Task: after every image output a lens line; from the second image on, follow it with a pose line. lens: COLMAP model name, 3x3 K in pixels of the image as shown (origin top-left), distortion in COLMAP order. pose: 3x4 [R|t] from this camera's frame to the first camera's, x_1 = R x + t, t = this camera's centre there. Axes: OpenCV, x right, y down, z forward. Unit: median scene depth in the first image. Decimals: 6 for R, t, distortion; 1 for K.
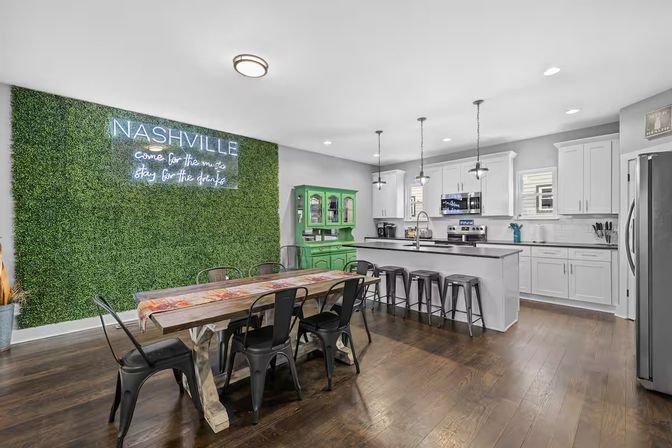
lens RADIAL K [[284.1, 0, 336.0], [0, 284.1, 224.0], [0, 0, 1]] dist [0.000771, 0.000258]
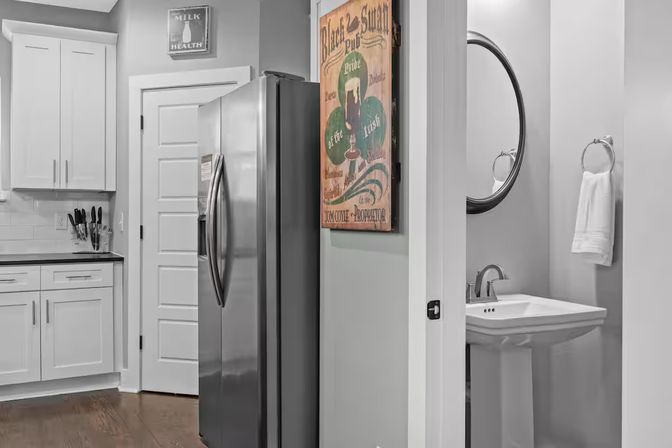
lens RADIAL K [[653.9, 0, 334.7], [0, 653.9, 206.3], [0, 0, 1]] dist [-0.003074, 0.007824]
pose [[0.278820, 0.022580, 0.960078, -0.021422], [-0.000359, 0.999726, -0.023408, 0.014433], [-0.960343, 0.006182, 0.278752, 0.228721]]
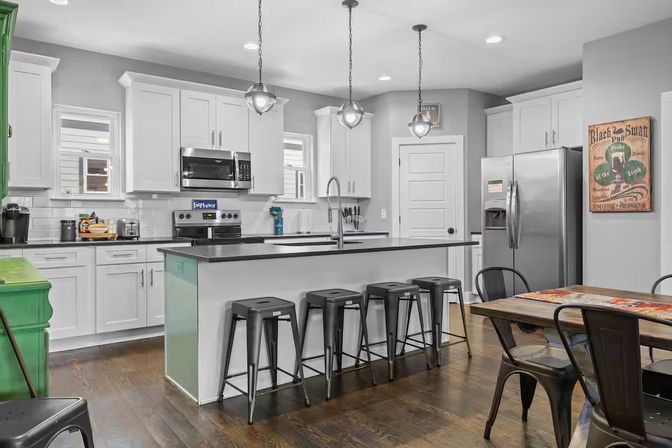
lens RADIAL K [[454.9, 0, 335.1], [0, 454.9, 218.9], [0, 0, 1]] dist [-0.000379, 0.000719]
pose [[0.107432, 0.002159, 0.994210, -0.432153], [0.009388, 0.999951, -0.003186, 0.030600], [-0.994168, 0.009676, 0.107406, 0.746907]]
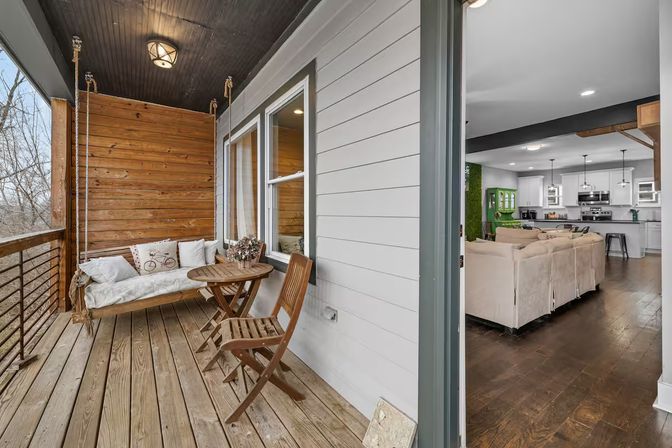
lens RADIAL K [[284.6, 0, 334.3], [0, 284.6, 215.2], [0, 0, 1]] dist [0.002734, 0.000496]
pose [[0.988638, 0.007189, -0.150143, -0.875480], [-0.006684, 0.999970, 0.003868, 0.037766], [0.150166, -0.002821, 0.988657, -0.948531]]
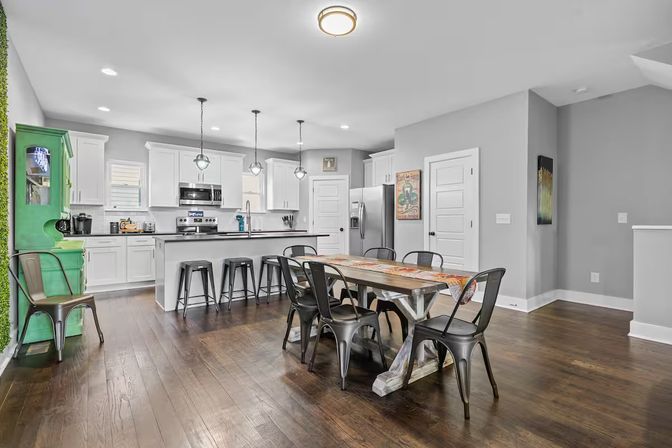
lens RADIAL K [[312.0, 0, 336.0], [0, 312.0, 224.0], [0, 0, 1]] dist [-0.003421, -0.000257]
pose [[0.093462, -0.001748, 0.995621, -0.634362], [0.003420, 0.999993, 0.001435, 0.033136], [-0.995617, 0.003271, 0.093468, 0.479382]]
